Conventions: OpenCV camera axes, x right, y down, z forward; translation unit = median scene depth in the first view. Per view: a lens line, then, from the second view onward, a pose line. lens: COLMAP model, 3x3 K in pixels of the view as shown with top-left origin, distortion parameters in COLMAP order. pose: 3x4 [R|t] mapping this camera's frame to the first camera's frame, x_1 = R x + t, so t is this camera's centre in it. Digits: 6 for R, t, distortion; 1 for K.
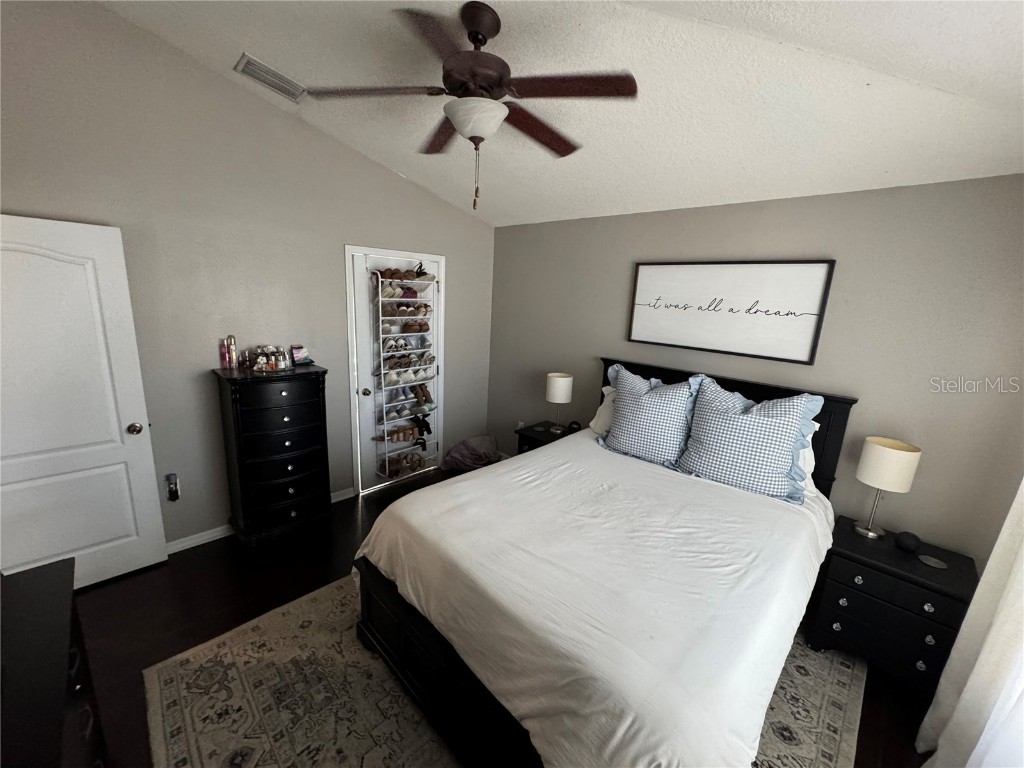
lens RADIAL K [[406.6, 0, 512.0], [0, 406.6, 384.0], [0, 0, 1]] dist [-0.000492, -0.000062]
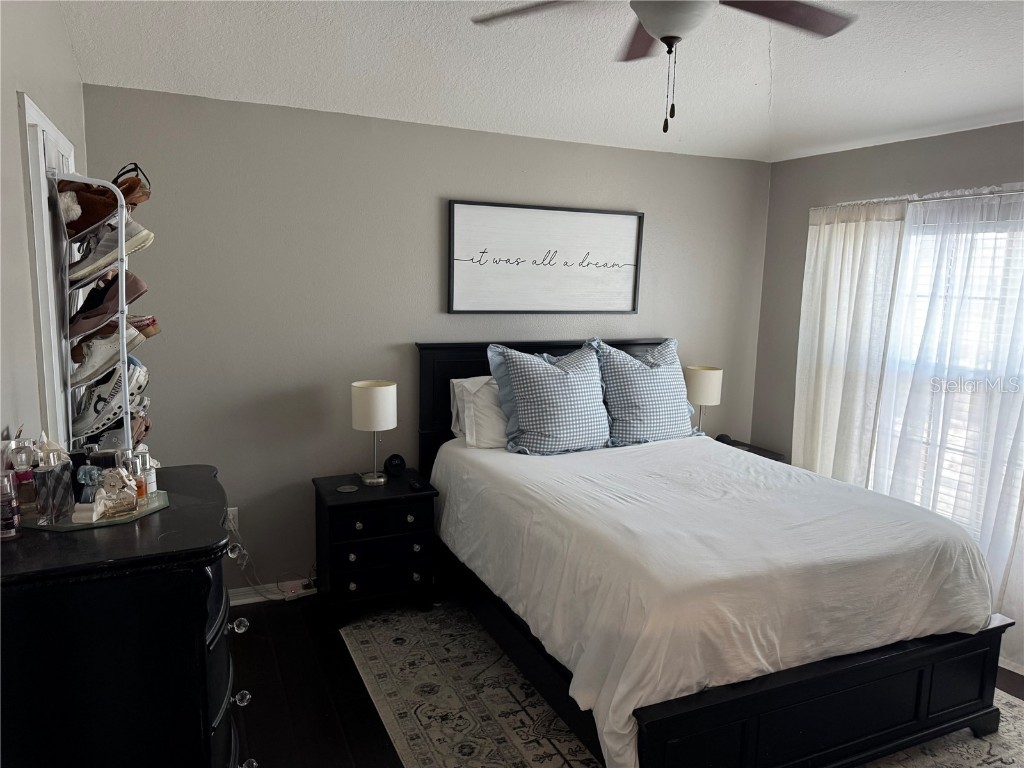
lens RADIAL K [[724.3, 0, 512.0], [0, 724.3, 384.0], [0, 0, 1]] dist [0.040478, -0.002820]
pose [[0.342972, -0.181662, 0.921612, -1.068161], [0.197790, 0.973092, 0.118203, -0.146432], [-0.918286, 0.141745, 0.369674, 0.604830]]
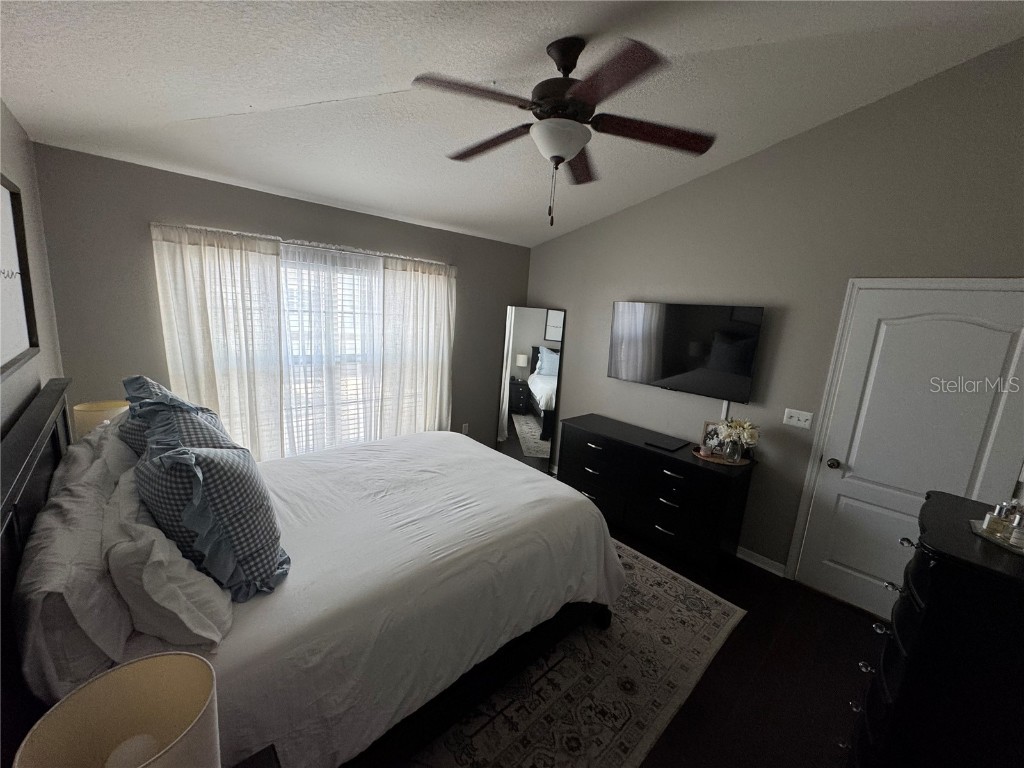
lens RADIAL K [[406.6, 0, 512.0], [0, 406.6, 384.0], [0, 0, 1]] dist [-0.000492, -0.000062]
pose [[-0.991968, -0.126322, 0.006509, -0.034404], [-0.113356, 0.910627, 0.397378, -0.337086], [-0.056125, 0.393448, -0.917632, 1.530896]]
